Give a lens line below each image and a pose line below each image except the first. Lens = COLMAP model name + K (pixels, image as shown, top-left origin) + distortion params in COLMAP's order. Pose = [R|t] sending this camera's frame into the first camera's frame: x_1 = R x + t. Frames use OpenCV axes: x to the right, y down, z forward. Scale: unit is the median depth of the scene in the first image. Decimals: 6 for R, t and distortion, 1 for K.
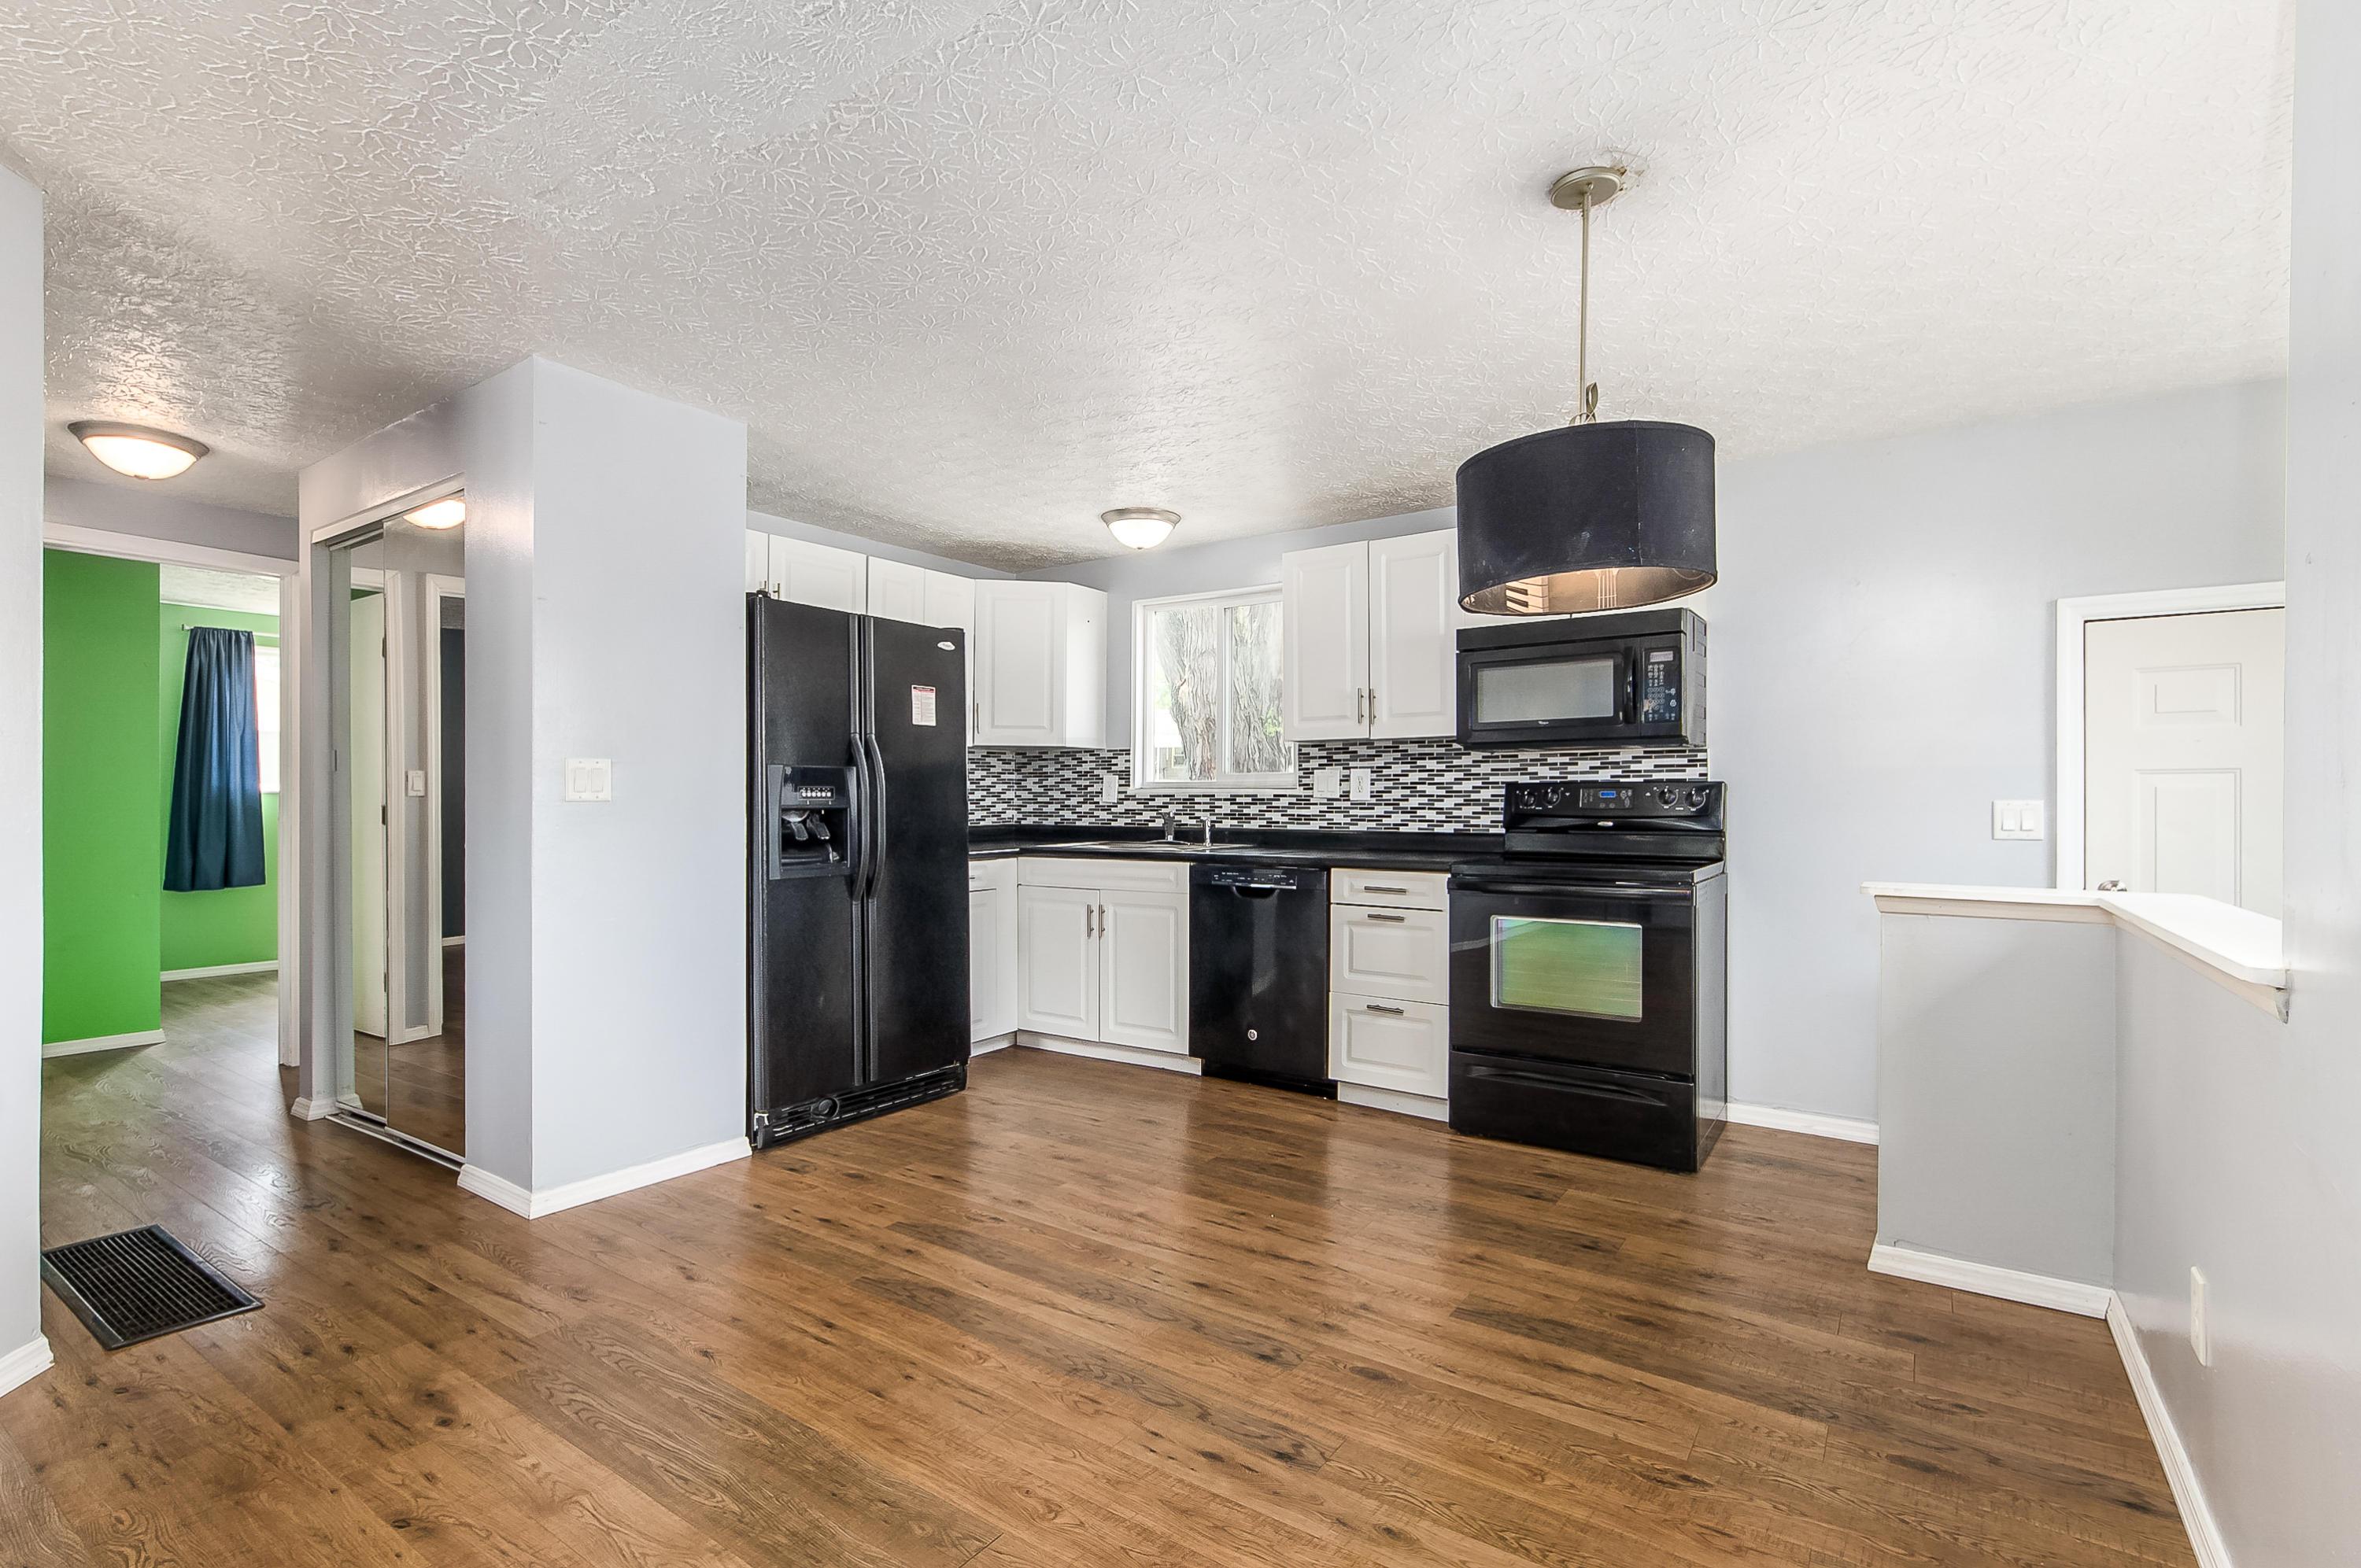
lens RADIAL K [[1081.4, 0, 1181.6], [0, 1081.4, 781.7], [0, 0, 1]] dist [0.001842, 0.000258]
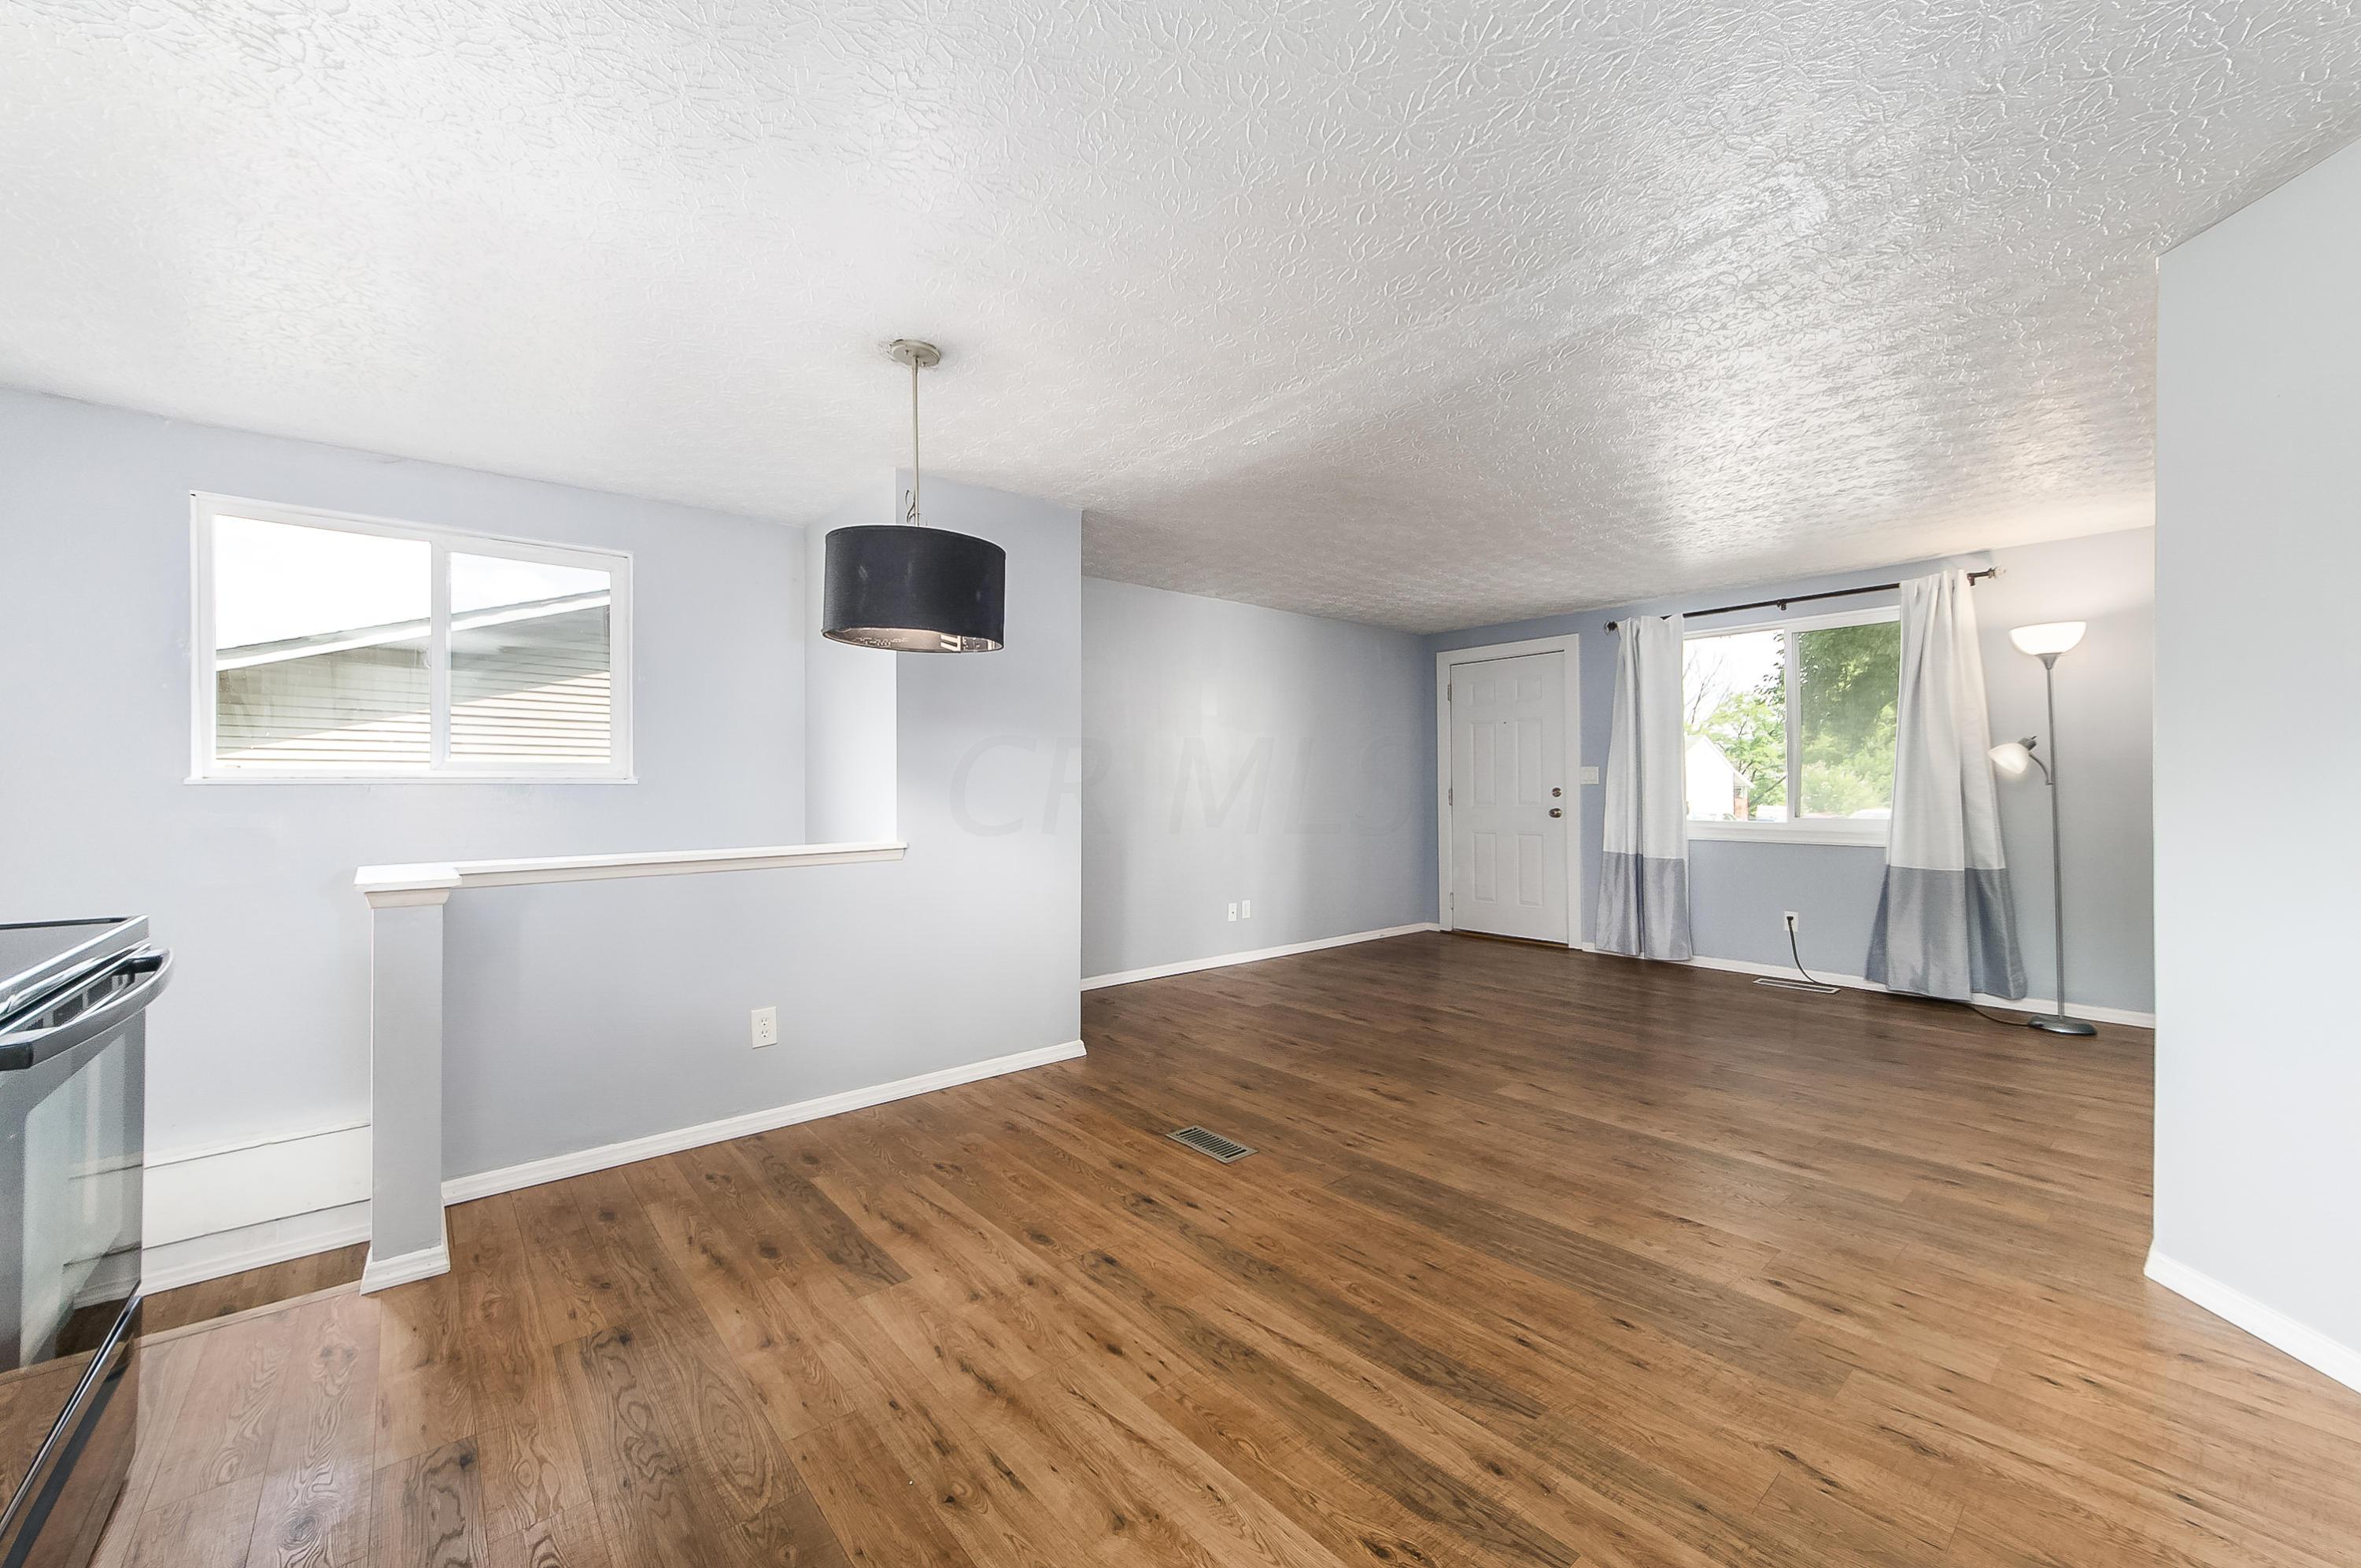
lens RADIAL K [[918.9, 0, 1172.3], [0, 918.9, 780.0], [0, 0, 1]] dist [-0.005228, -0.001299]
pose [[-0.962318, 0.004596, 0.271889, -0.146454], [-0.001562, 0.999747, -0.022429, 0.016886], [-0.271923, -0.022009, -0.962067, 1.091947]]
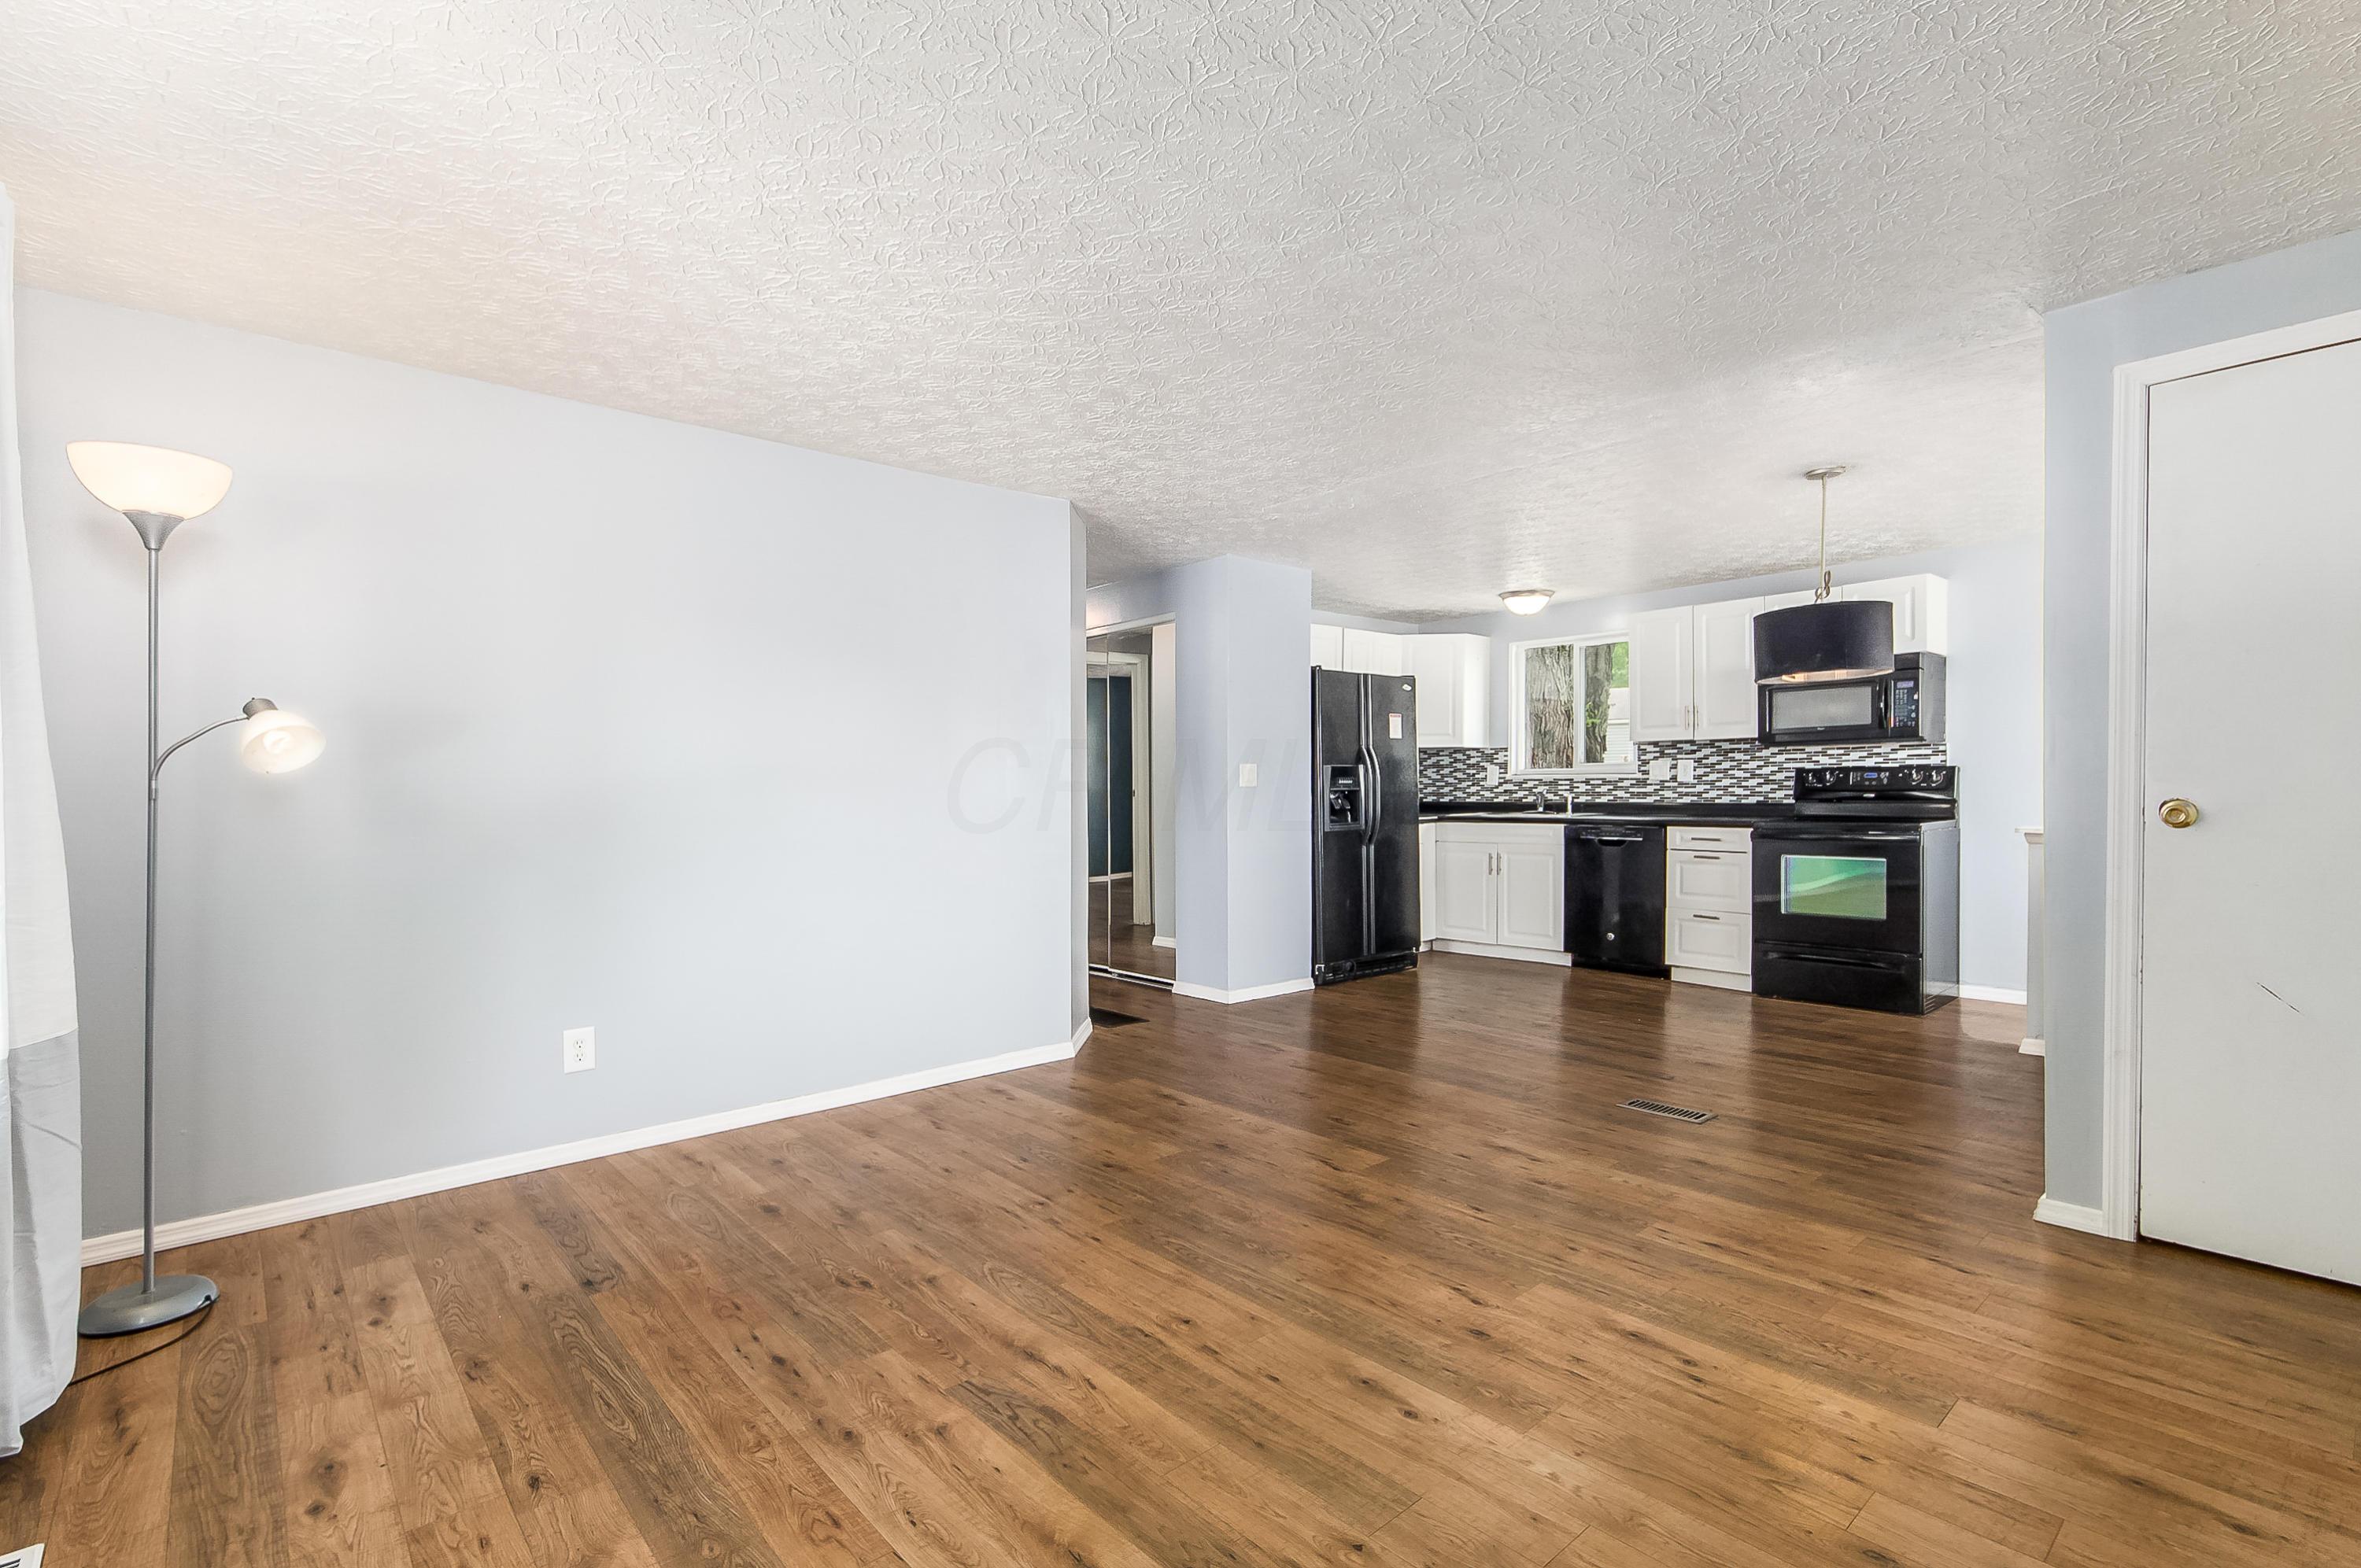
lens RADIAL K [[1081.4, 0, 1192.9], [0, 1081.4, 801.2], [0, 0, 1]] dist [0.001842, 0.000258]
pose [[0.970836, -0.007471, -0.239630, -0.146250], [0.014946, 0.999456, 0.029390, -0.010265], [0.239280, -0.032114, 0.970419, -0.642771]]
